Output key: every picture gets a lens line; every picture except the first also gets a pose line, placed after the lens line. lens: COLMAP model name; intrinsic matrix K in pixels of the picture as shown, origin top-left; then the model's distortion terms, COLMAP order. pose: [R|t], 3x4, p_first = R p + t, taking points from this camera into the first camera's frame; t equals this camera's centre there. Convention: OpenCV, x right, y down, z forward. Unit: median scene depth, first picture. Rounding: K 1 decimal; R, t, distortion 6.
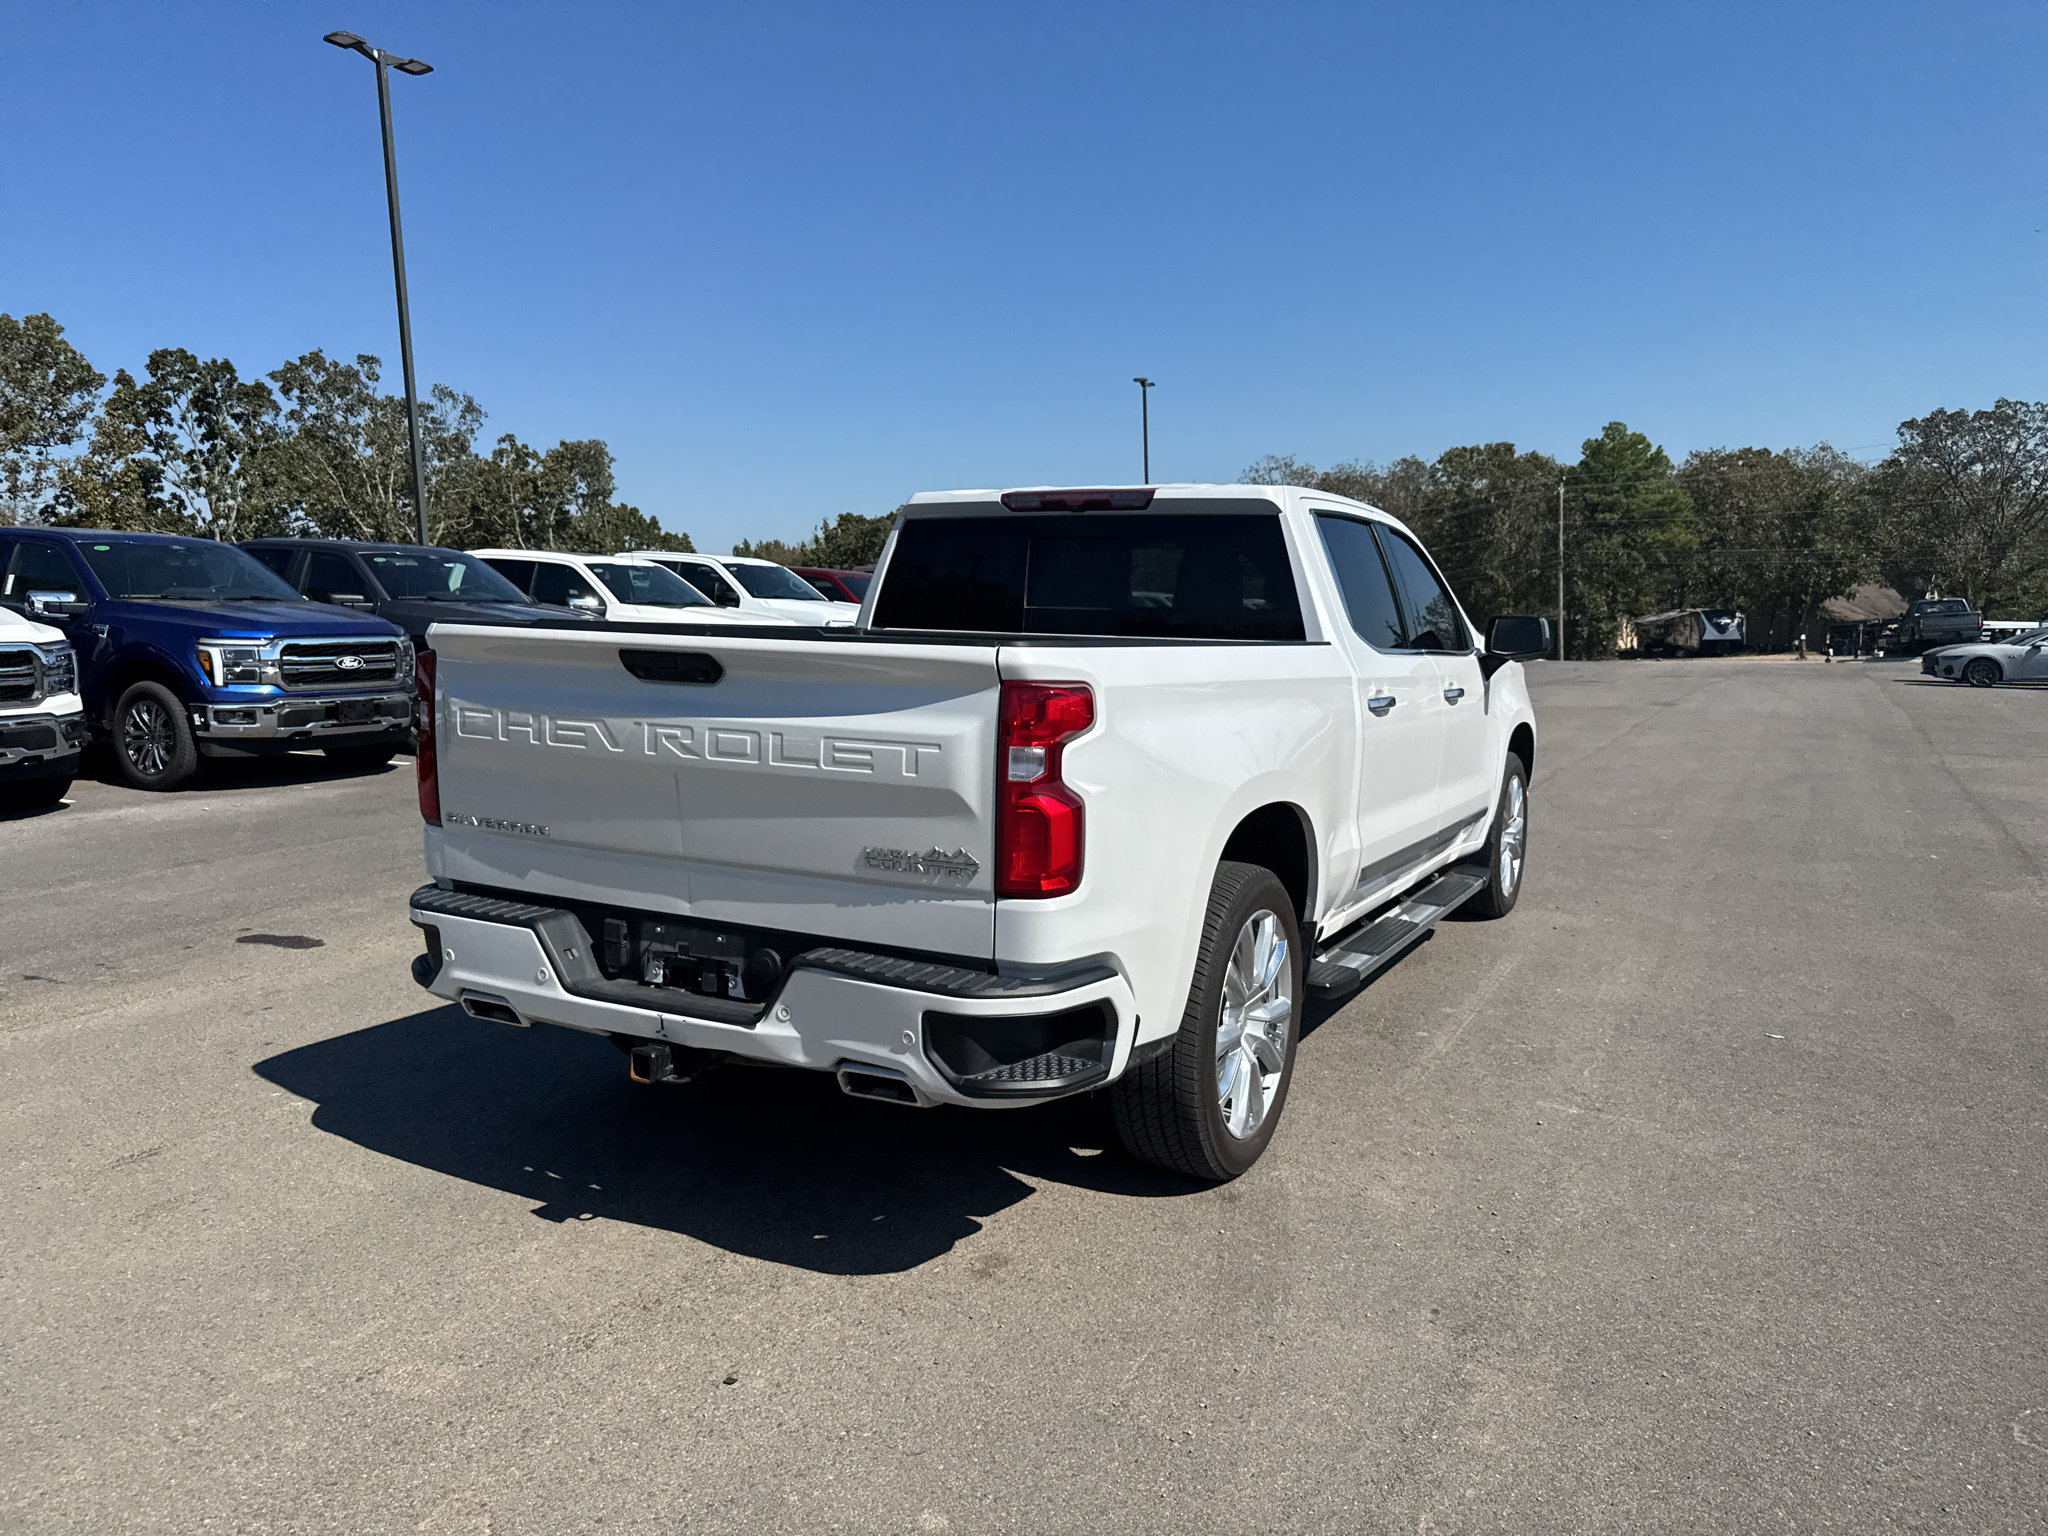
lens RADIAL K [[1448.6, 0, 1038.3], [0, 1448.6, 770.9], [0, 0, 1]] dist [0.038194, -0.053871]
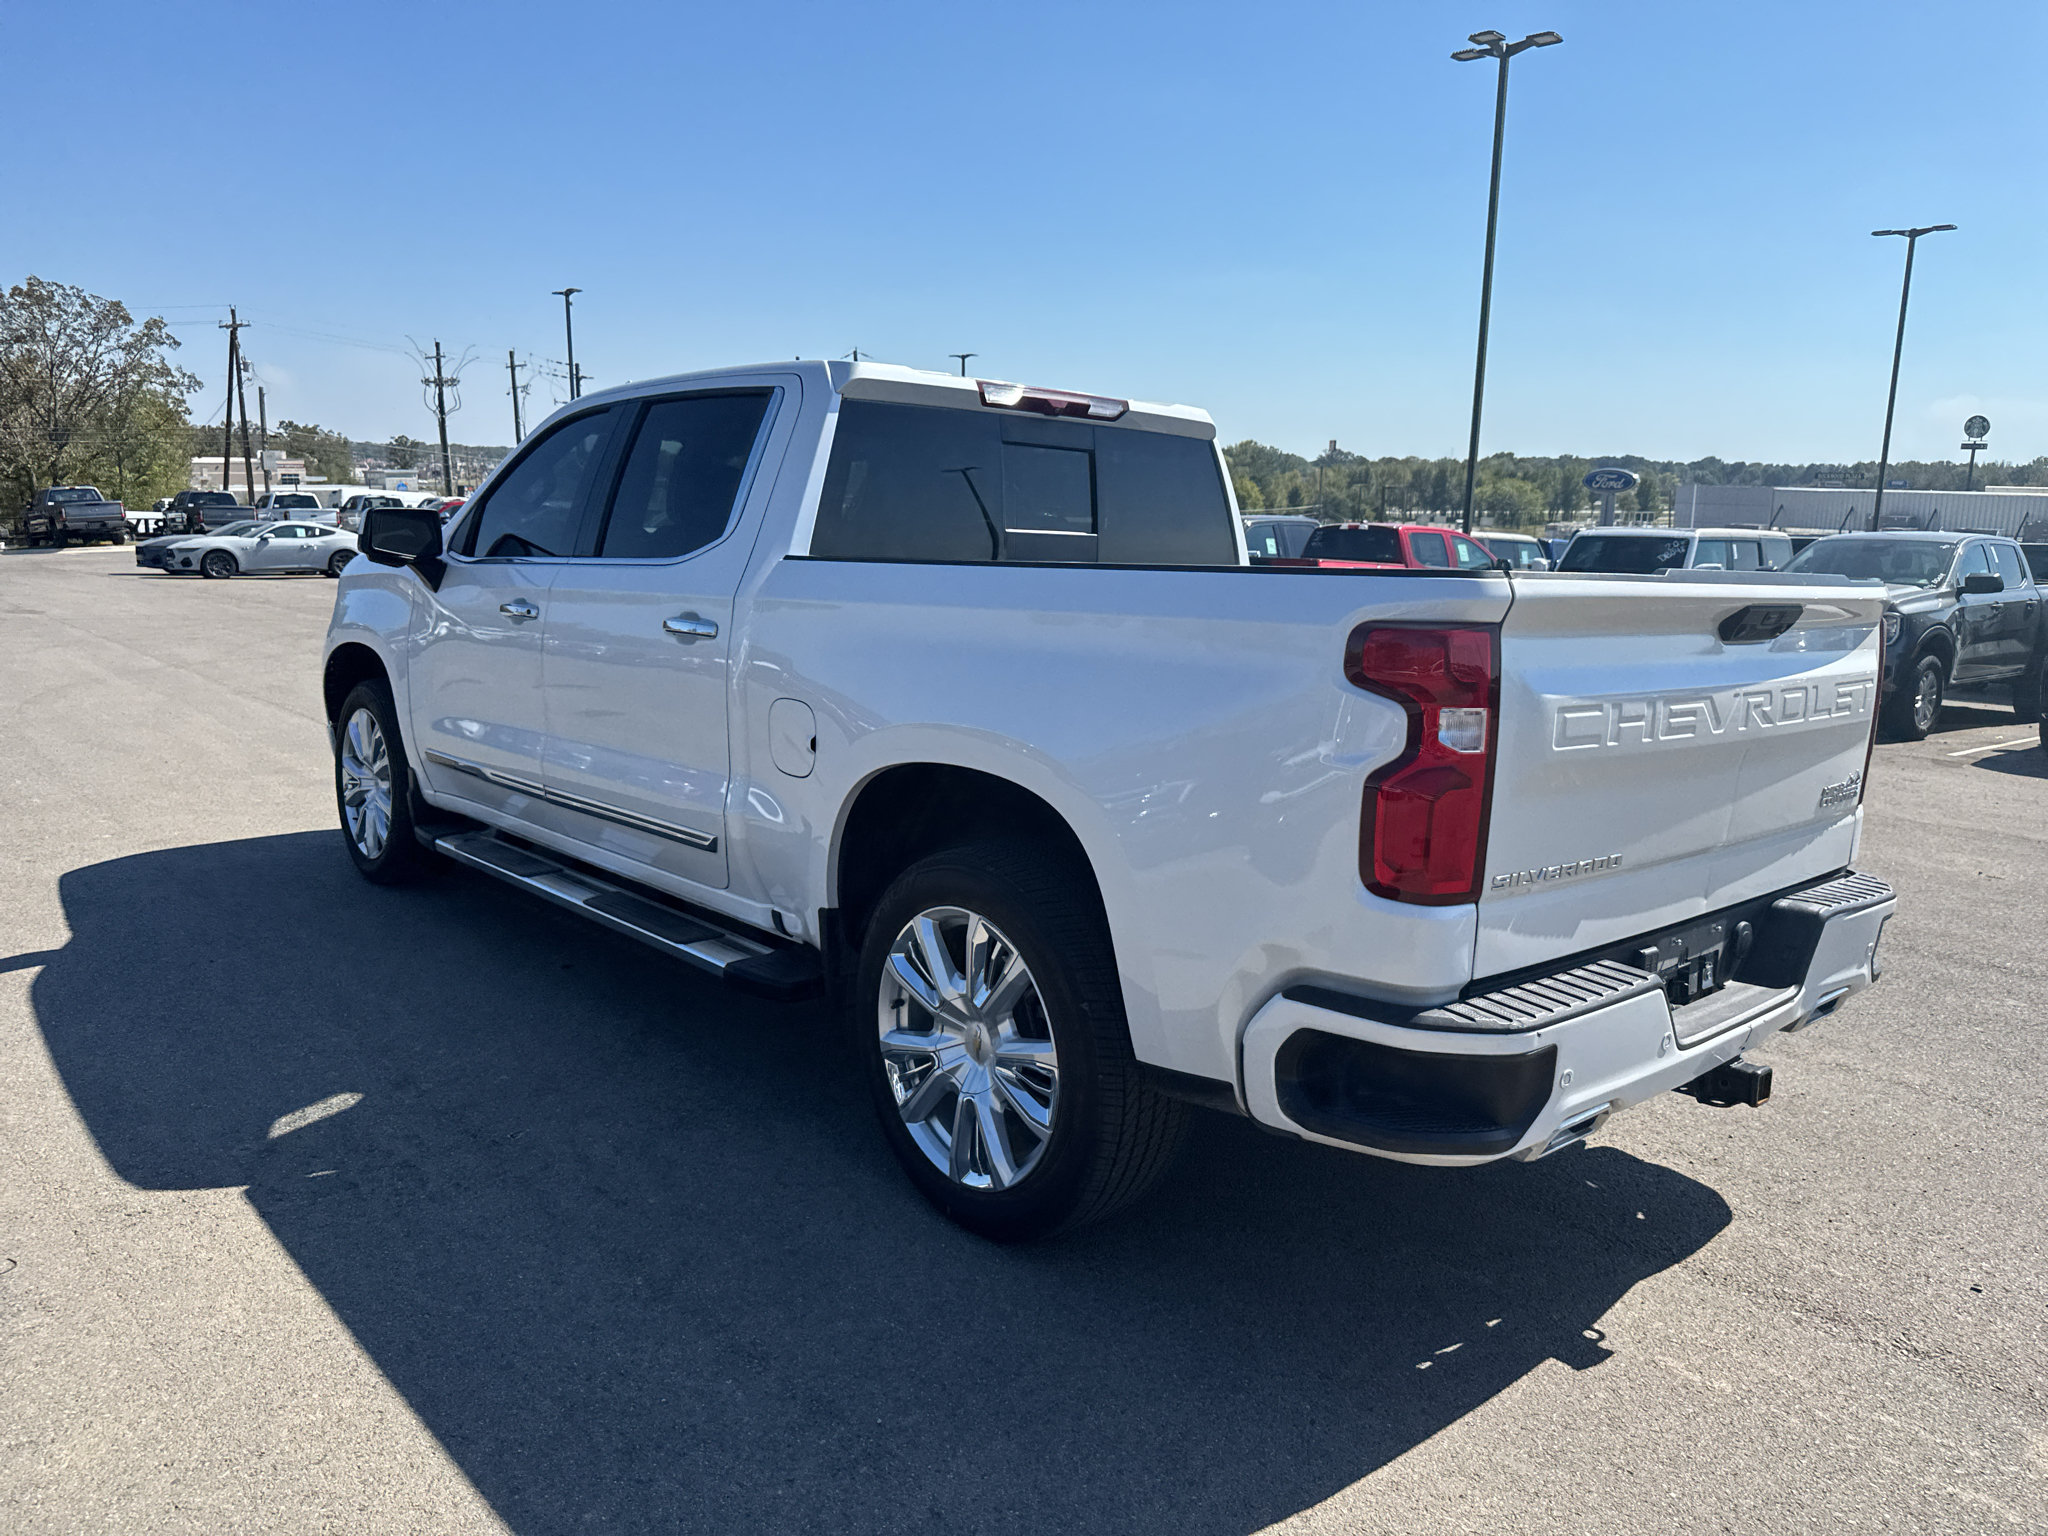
lens RADIAL K [[1448.6, 0, 1031.9], [0, 1448.6, 778.8], [0, 0, 1]] dist [0.038194, -0.053871]
pose [[0.351880, -0.156905, 0.922801, -0.739063], [0.081108, 0.987254, 0.136936, -0.081866], [-0.932525, 0.026661, 0.360121, 0.670840]]
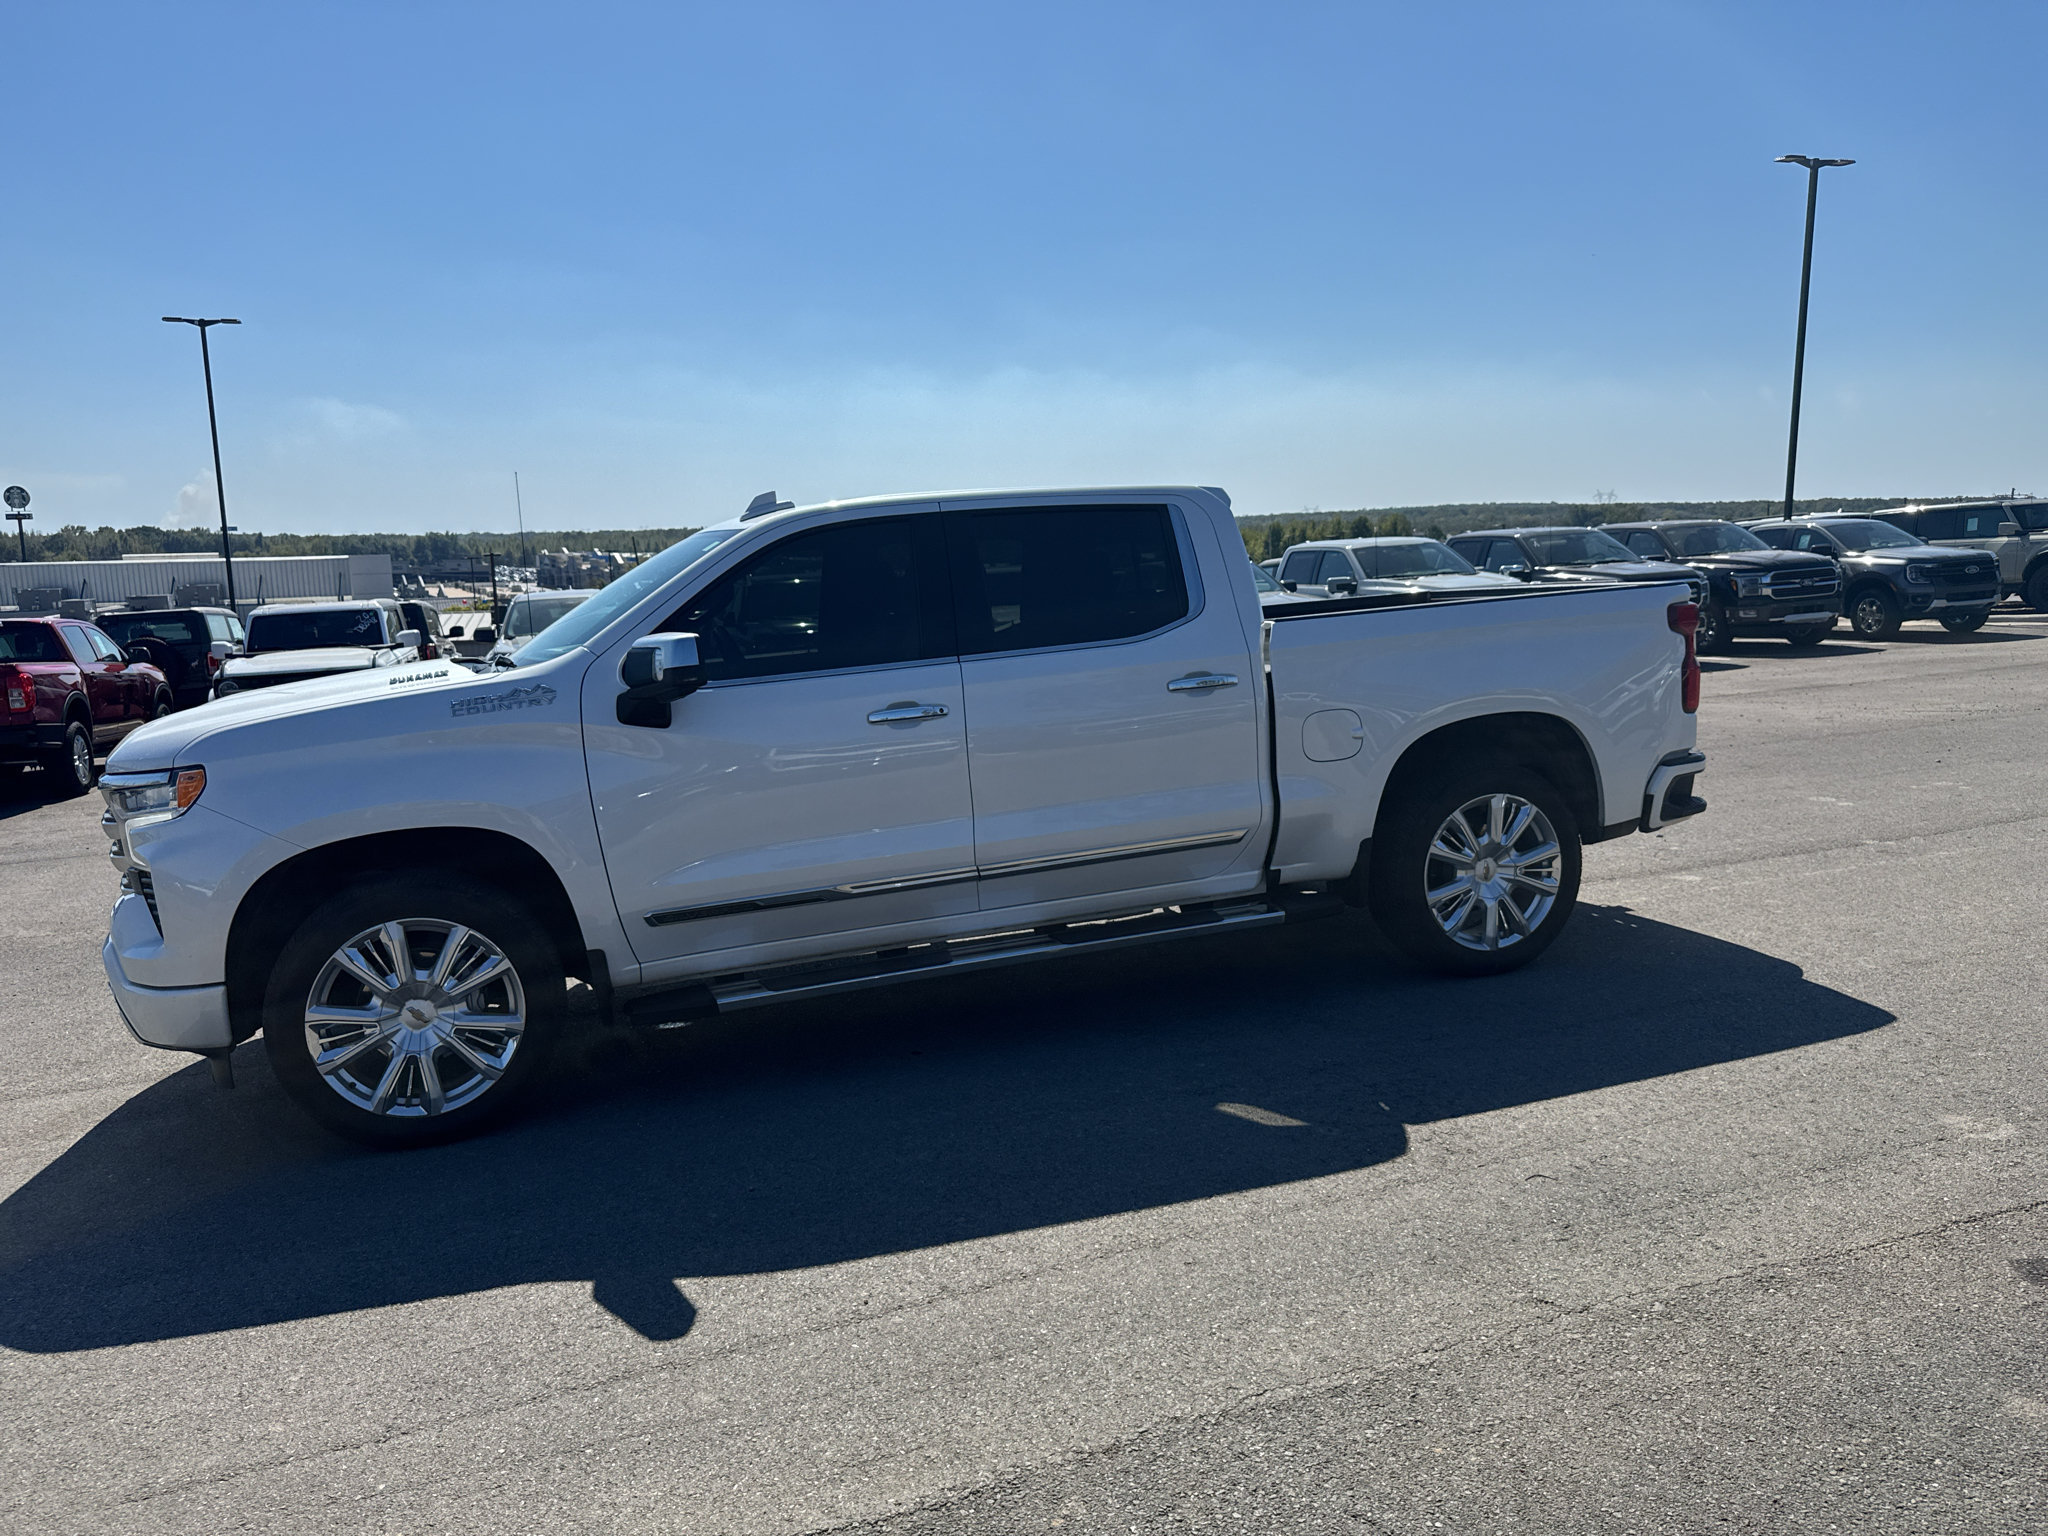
lens RADIAL K [[1448.6, 0, 1017.6], [0, 1448.6, 765.5], [0, 0, 1]] dist [0.038194, -0.053871]
pose [[-0.725529, -0.060958, 0.685487, -0.691317], [0.123325, 0.968429, 0.216648, -0.240810], [-0.677052, 0.241722, -0.695106, 1.851055]]
